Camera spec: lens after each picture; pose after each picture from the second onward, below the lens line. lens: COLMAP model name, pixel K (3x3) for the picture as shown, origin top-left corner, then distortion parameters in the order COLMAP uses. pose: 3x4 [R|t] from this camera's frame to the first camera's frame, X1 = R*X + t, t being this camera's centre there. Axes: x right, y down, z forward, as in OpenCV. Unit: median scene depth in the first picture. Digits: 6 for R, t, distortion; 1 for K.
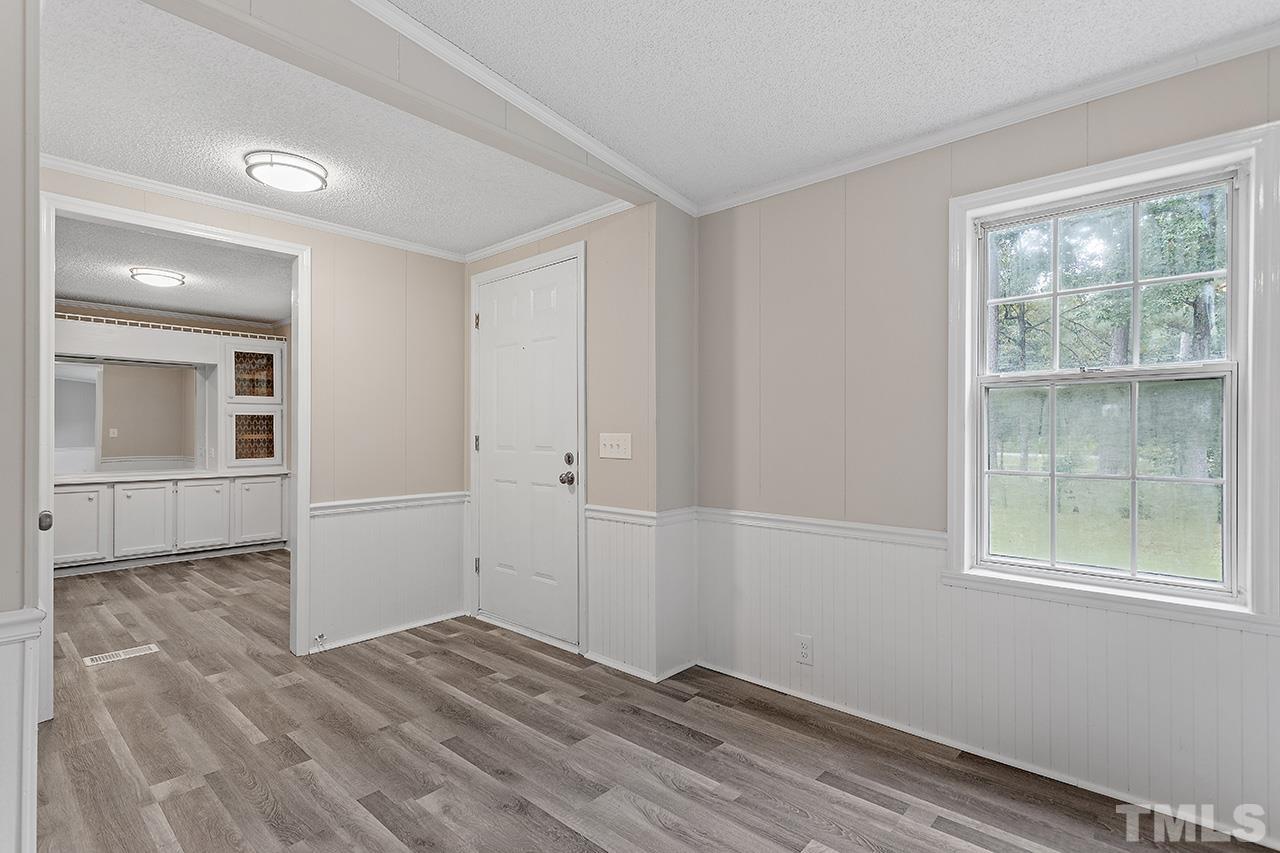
lens RADIAL K [[609.3, 0, 638.5], [0, 609.3, 428.5], [0, 0, 1]] dist [0.001039, 0.000766]
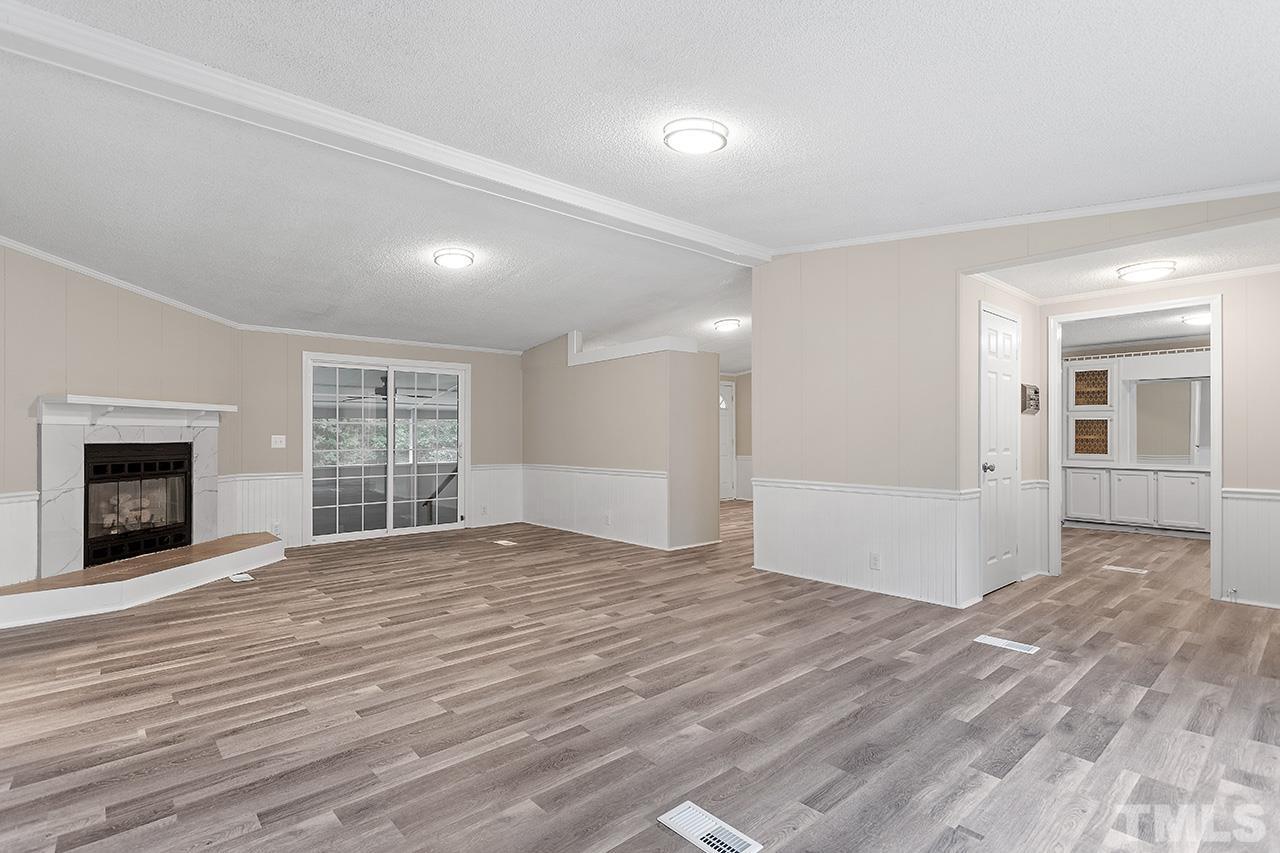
lens RADIAL K [[617.7, 0, 637.9], [0, 617.7, 431.2], [0, 0, 1]] dist [0.001059, 0.000740]
pose [[-0.112874, -0.006490, -0.993588, 1.027766], [0.006914, 0.999949, -0.007317, 0.000874], [0.993585, -0.007696, -0.112824, -0.121474]]
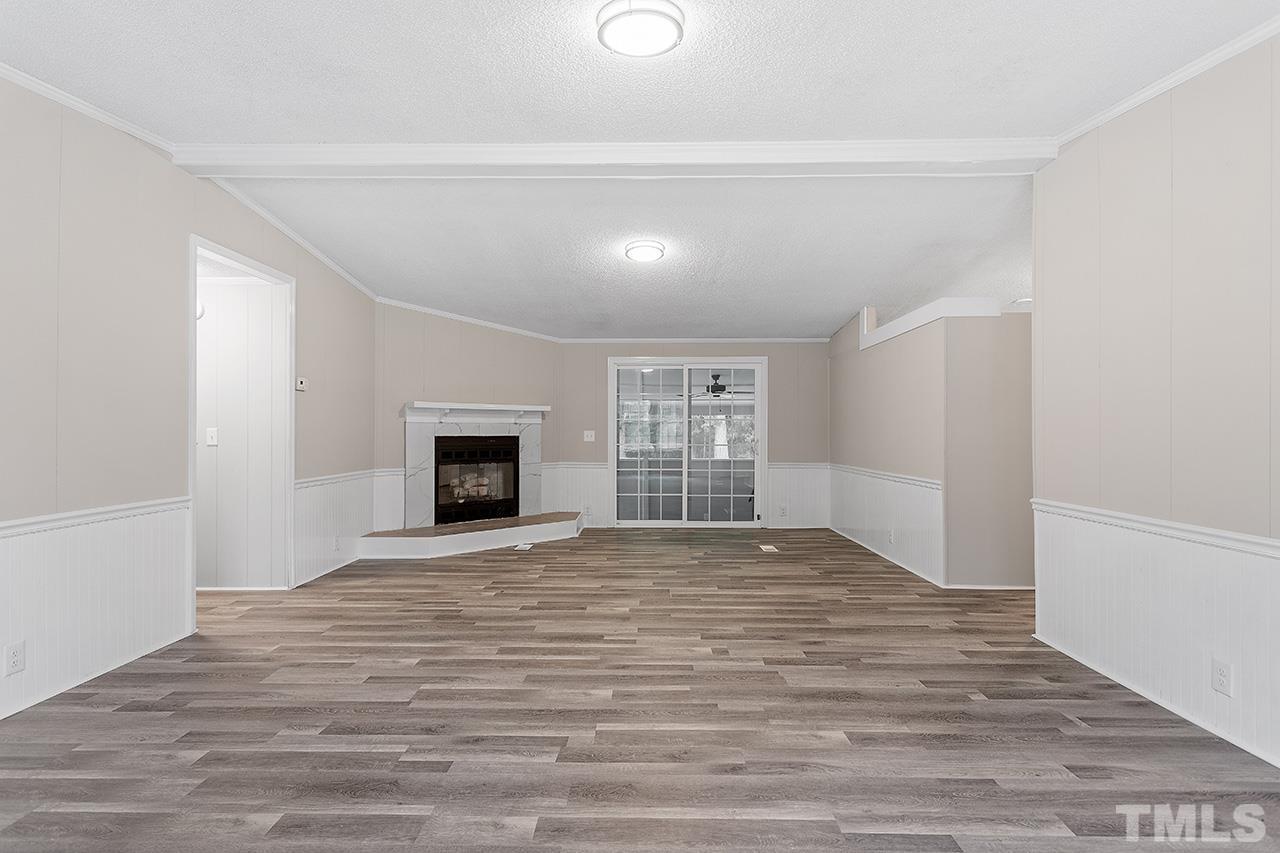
lens RADIAL K [[609.3, 0, 638.5], [0, 609.3, 428.5], [0, 0, 1]] dist [0.001039, 0.000766]
pose [[-0.754685, -0.004666, -0.656071, 0.518902], [0.000891, 0.999966, -0.008138, 0.002500], [0.656087, -0.006726, -0.754656, 0.391051]]
